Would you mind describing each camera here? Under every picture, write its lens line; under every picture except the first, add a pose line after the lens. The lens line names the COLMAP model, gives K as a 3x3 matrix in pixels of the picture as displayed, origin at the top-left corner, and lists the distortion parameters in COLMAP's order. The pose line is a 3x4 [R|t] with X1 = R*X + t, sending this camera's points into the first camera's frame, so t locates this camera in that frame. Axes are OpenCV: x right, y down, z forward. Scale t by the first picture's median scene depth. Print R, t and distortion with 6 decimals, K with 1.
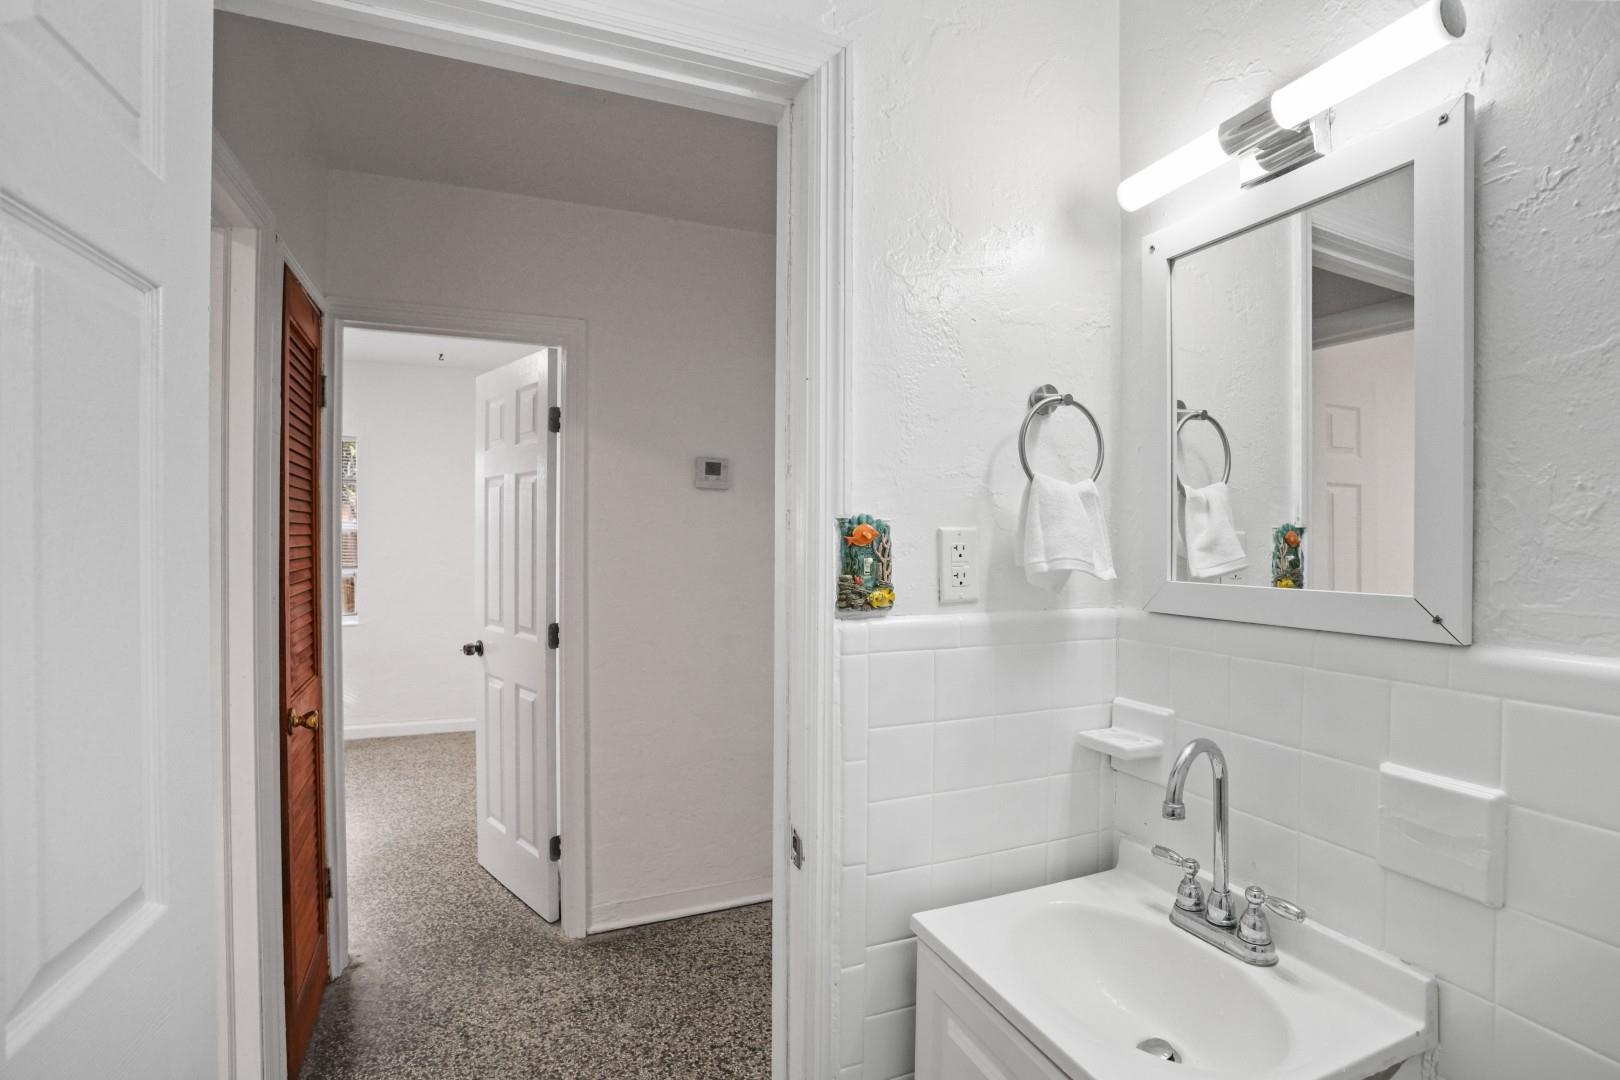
lens RADIAL K [[748.0, 0, 820.6], [0, 748.0, 537.0], [0, 0, 1]] dist [-0.065354, 0.025391]
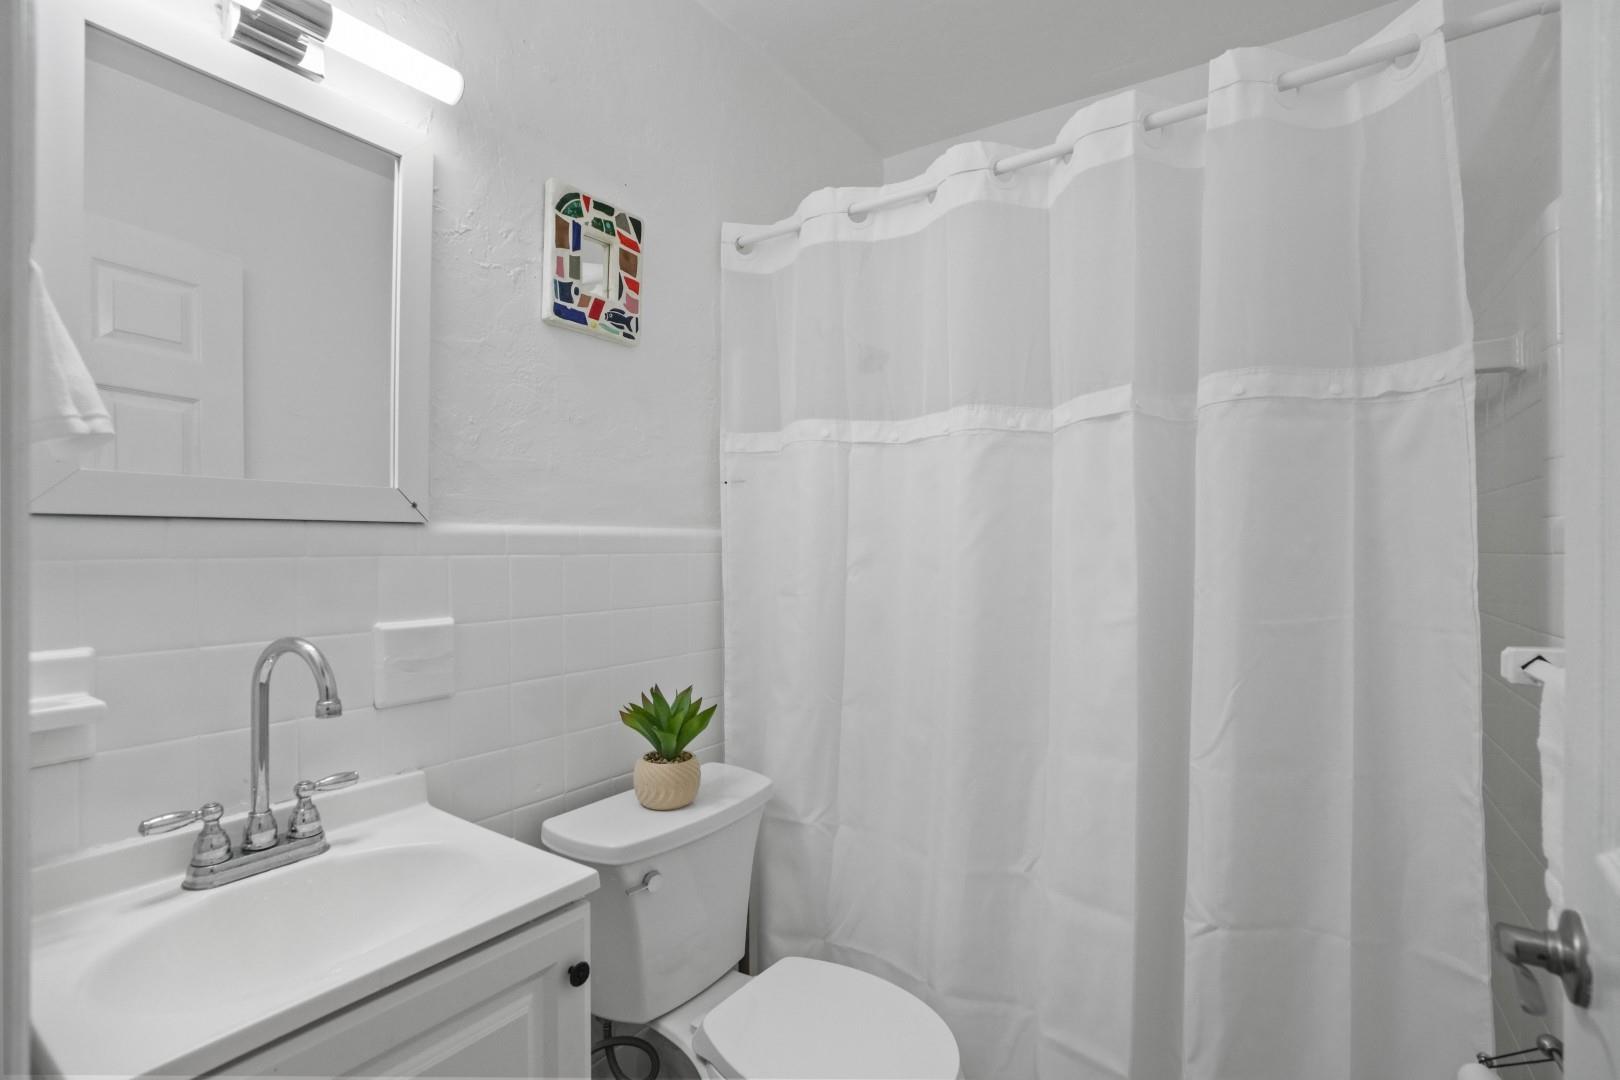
lens RADIAL K [[748.0, 0, 820.6], [0, 748.0, 537.0], [0, 0, 1]] dist [-0.065354, 0.025391]
pose [[-0.553544, -0.000866, 0.832820, -0.707765], [-0.011889, 0.999906, -0.006863, 0.174159], [-0.832735, -0.013700, -0.553502, 1.124242]]
